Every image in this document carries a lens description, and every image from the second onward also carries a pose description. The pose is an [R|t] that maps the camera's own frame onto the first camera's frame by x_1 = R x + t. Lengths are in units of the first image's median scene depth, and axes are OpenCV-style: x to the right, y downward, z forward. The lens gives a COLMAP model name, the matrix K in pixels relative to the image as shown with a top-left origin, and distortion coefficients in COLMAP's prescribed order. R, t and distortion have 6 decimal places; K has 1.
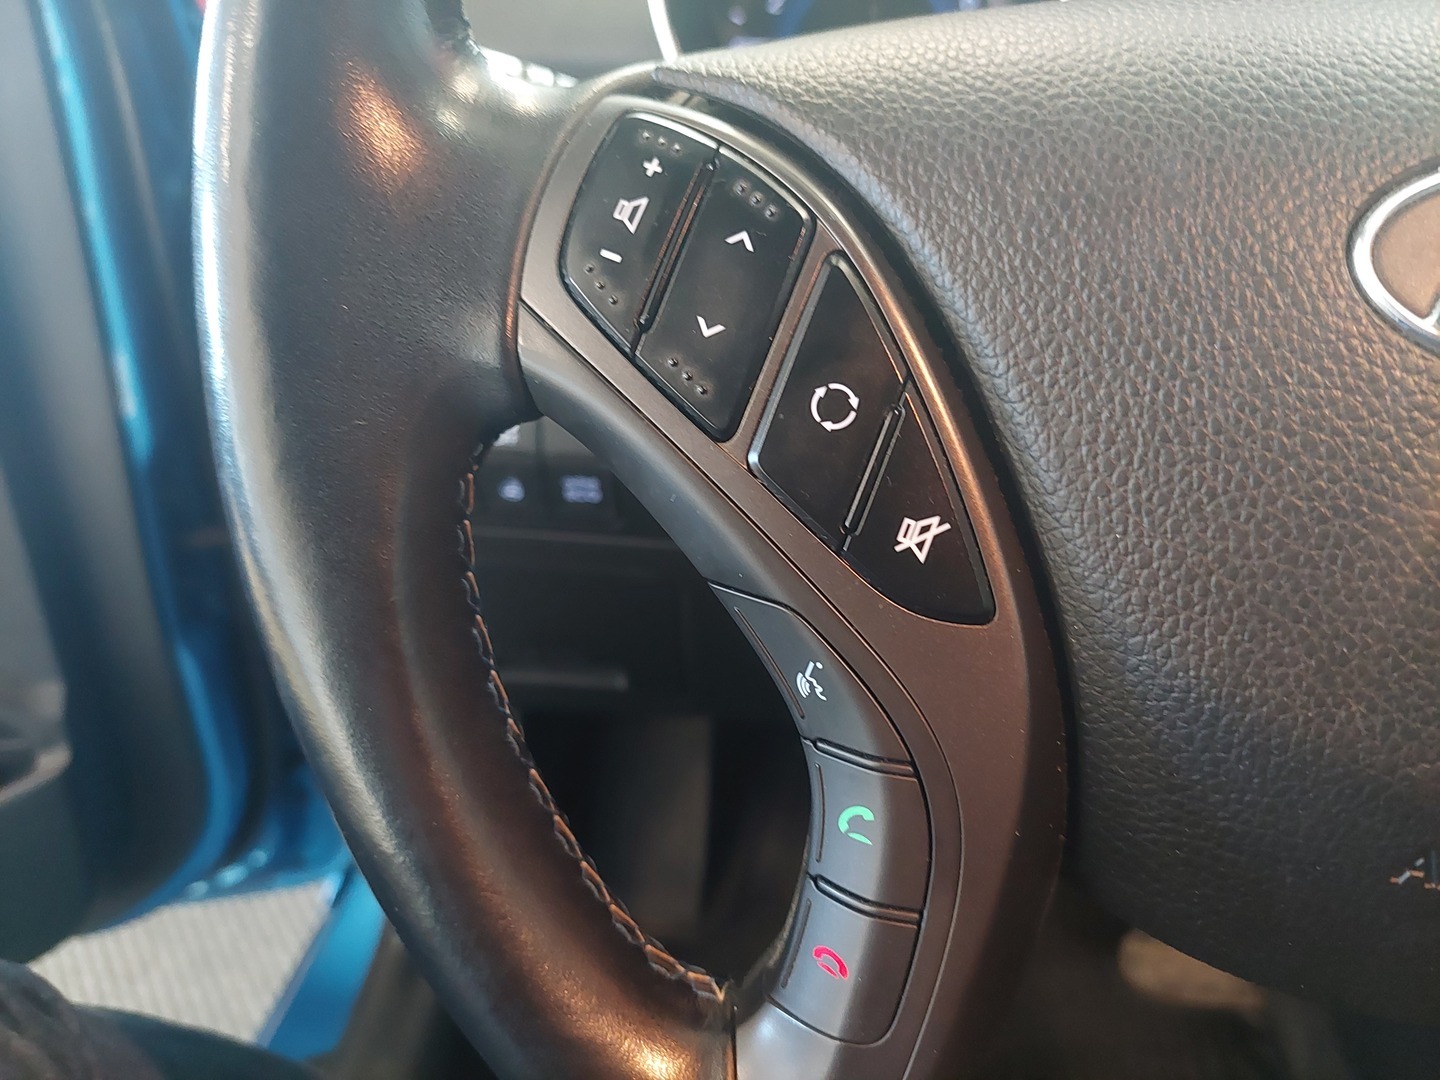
lens RADIAL K [[1027.6, 0, 719.7], [0, 1027.6, 558.1], [0, 0, 1]] dist [0.061505, -0.070296]
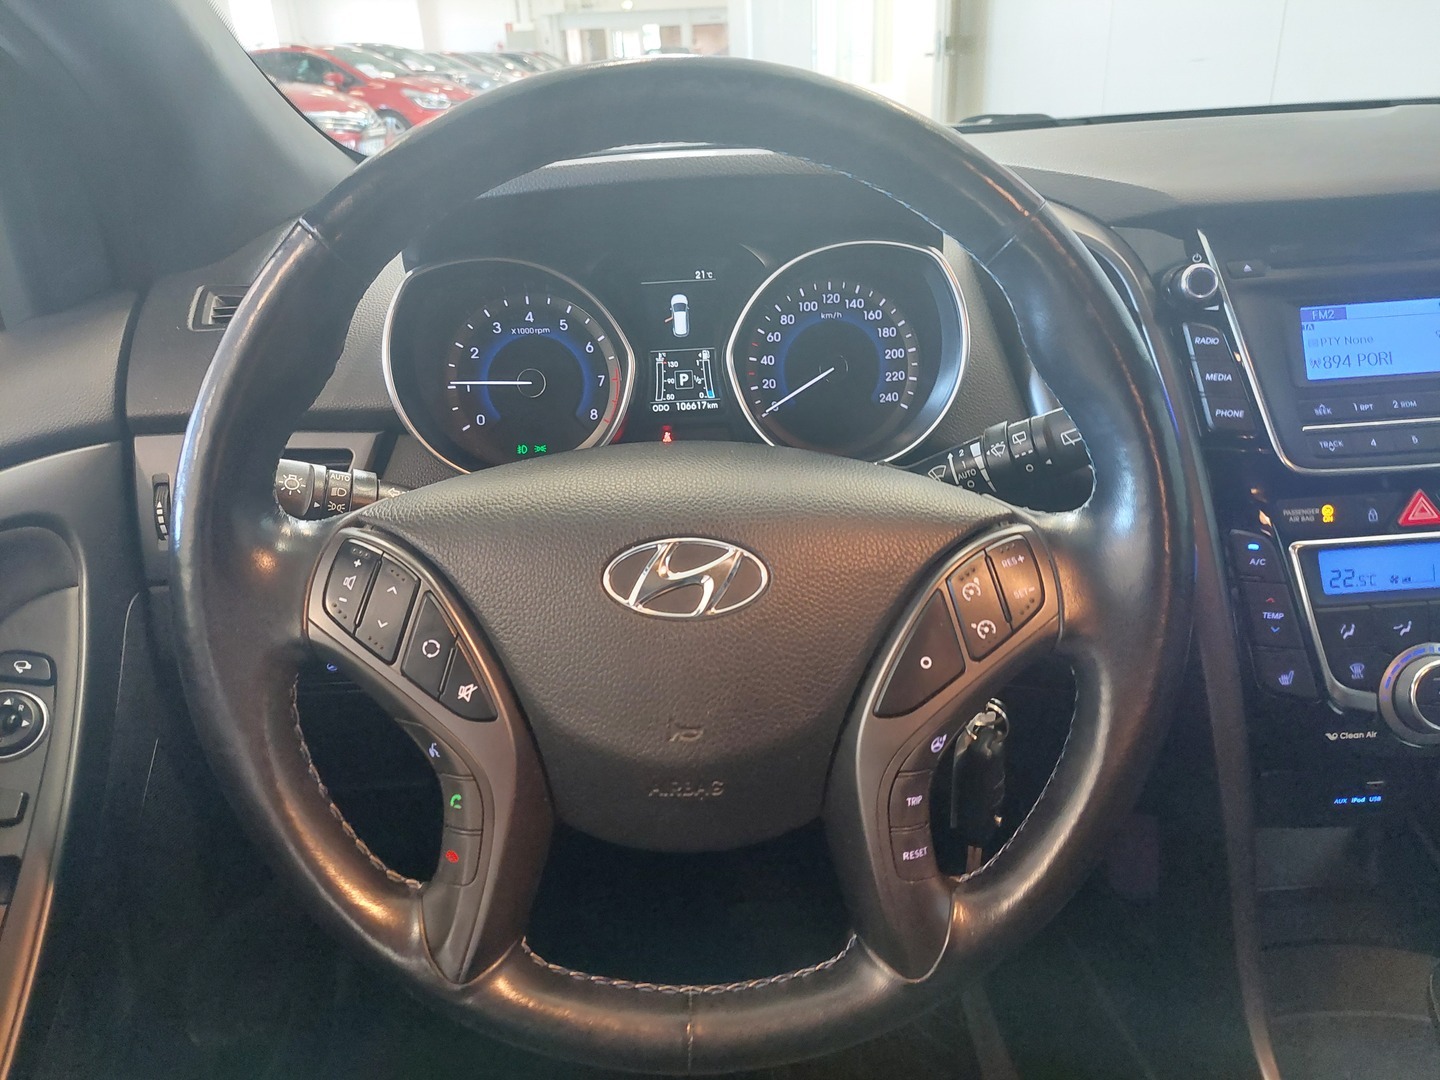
lens RADIAL K [[1027.6, 0, 719.7], [0, 1027.6, 558.1], [0, 0, 1]] dist [0.061505, -0.070296]
pose [[0.985110, -0.094607, 0.143552, 0.484674], [0.105252, 0.992087, -0.068454, -0.113650], [-0.135939, 0.082544, 0.987272, -1.799591]]
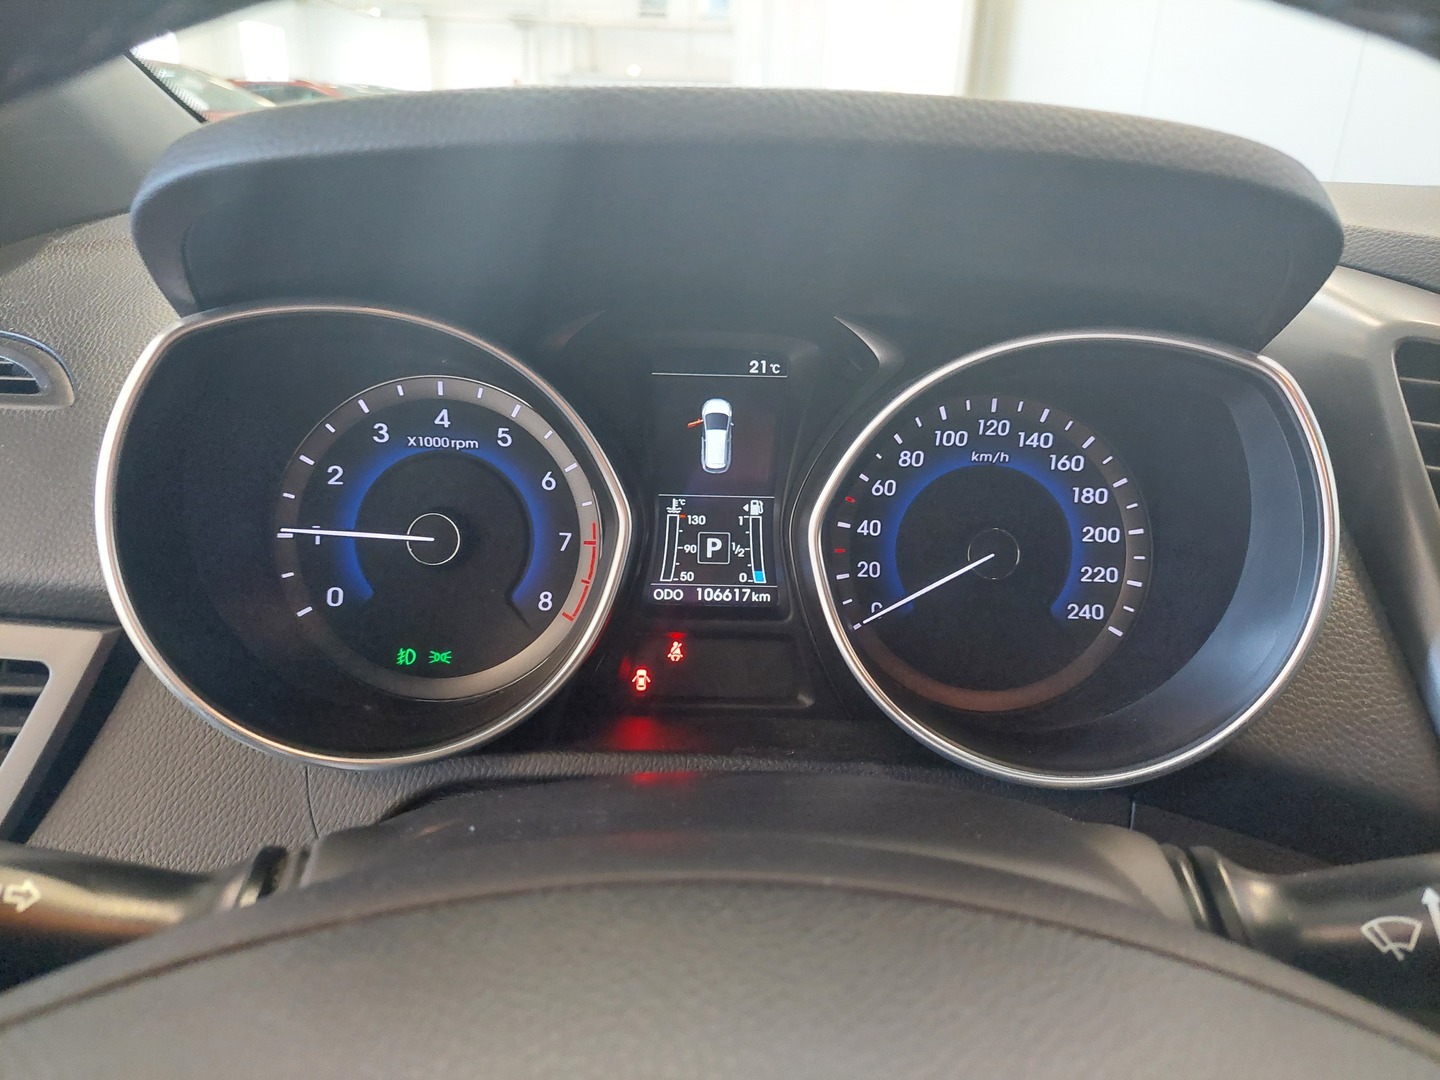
lens RADIAL K [[1027.6, 0, 719.7], [0, 1027.6, 558.1], [0, 0, 1]] dist [0.061505, -0.070296]
pose [[0.986129, -0.010163, 0.165670, 0.658109], [0.033081, 0.990133, -0.136170, -0.883835], [-0.162652, 0.139762, 0.976735, 0.256447]]
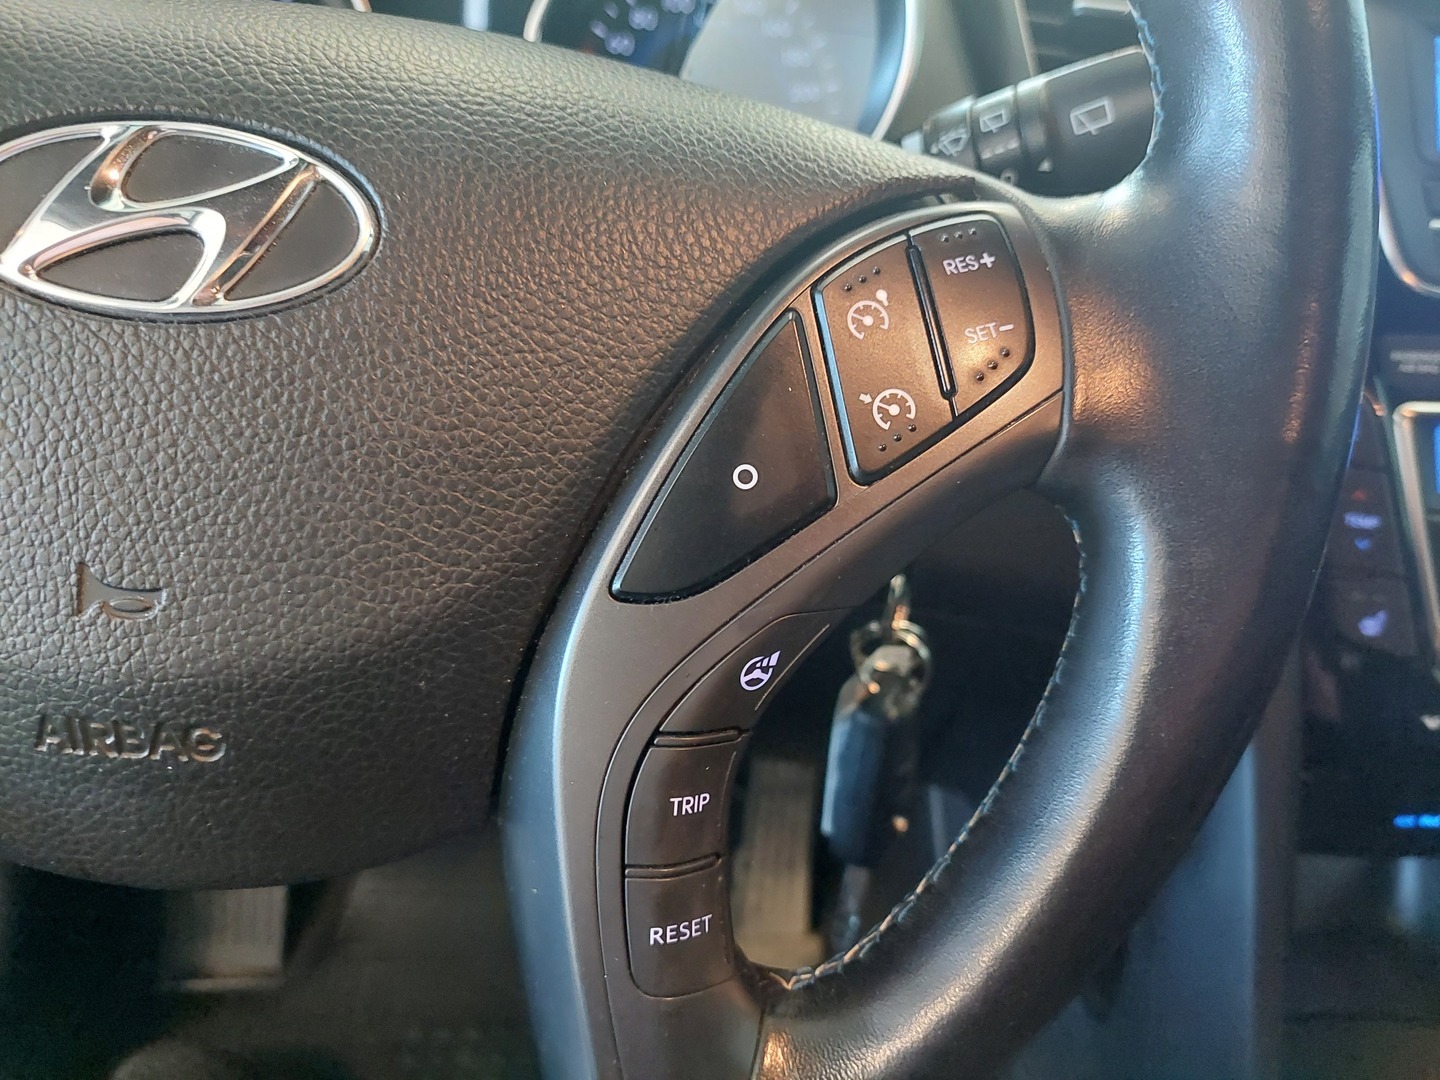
lens RADIAL K [[1058.0, 0, 720.0], [0, 1058.0, 540.0], [0, 0, 1]] dist [0.000510, -0.001453]
pose [[0.979142, -0.023101, 0.201860, 1.119439], [0.031422, 0.998779, -0.038117, 0.142296], [-0.200733, 0.043664, 0.978672, -0.299080]]
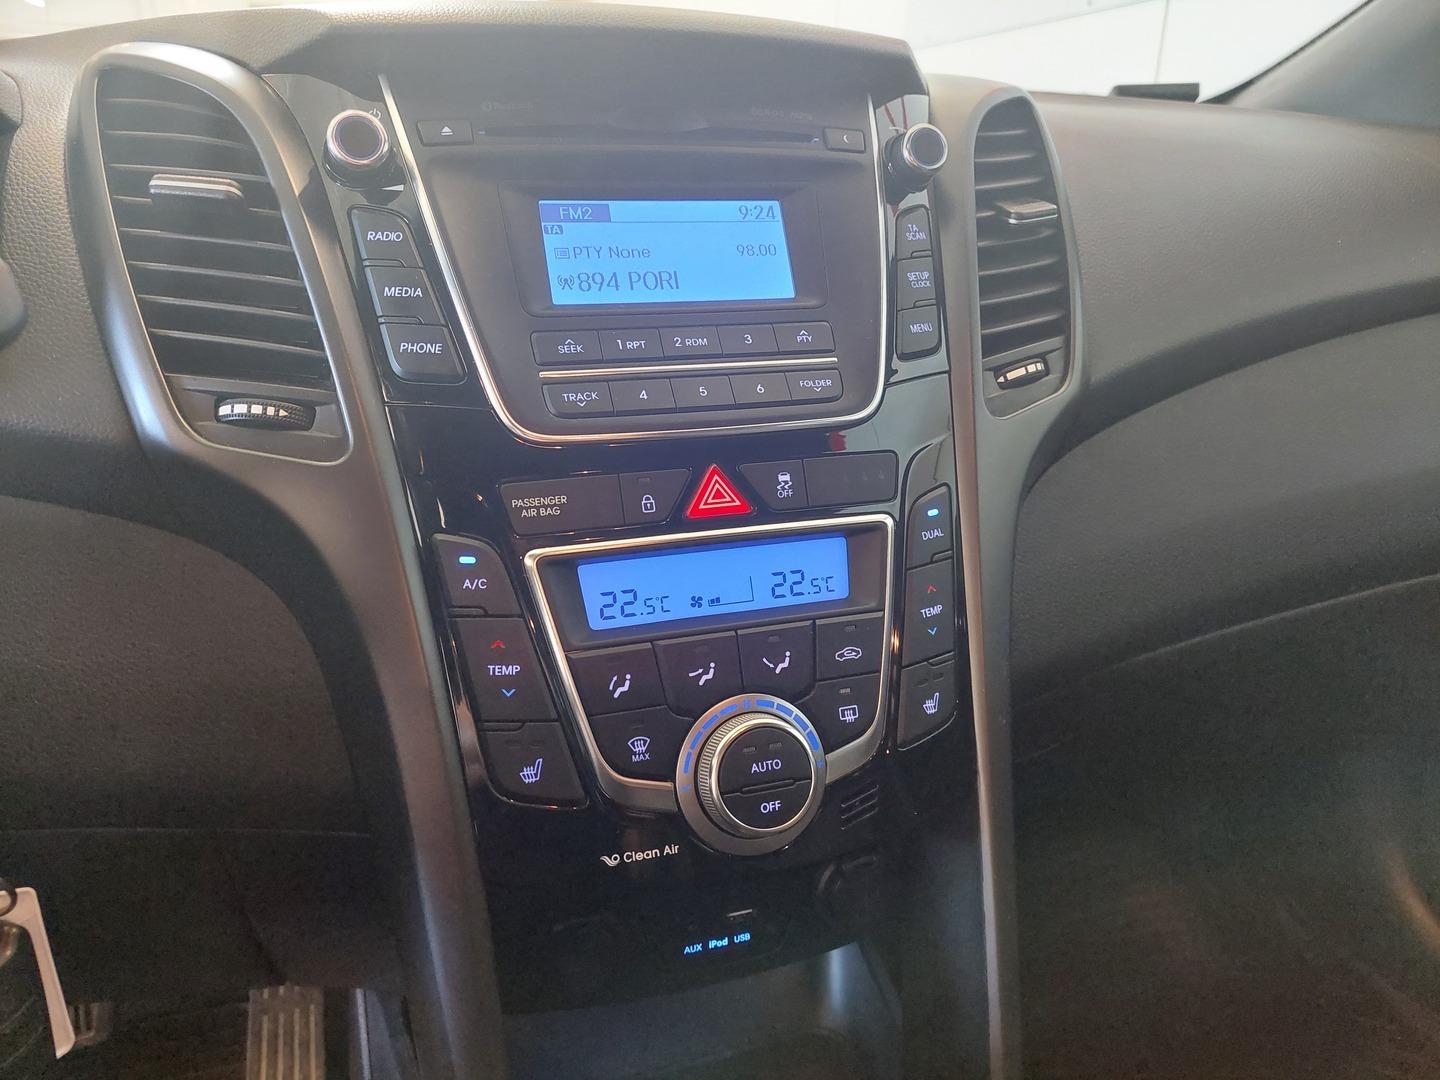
lens RADIAL K [[1005.6, 0, 720.0], [0, 1005.6, 540.0], [0, 0, 1]] dist [0.109653, -0.132244]
pose [[0.899810, -0.107900, 0.422730, 2.560170], [0.183735, 0.972540, -0.142857, 0.185666], [-0.395707, 0.206214, 0.894925, -0.561736]]
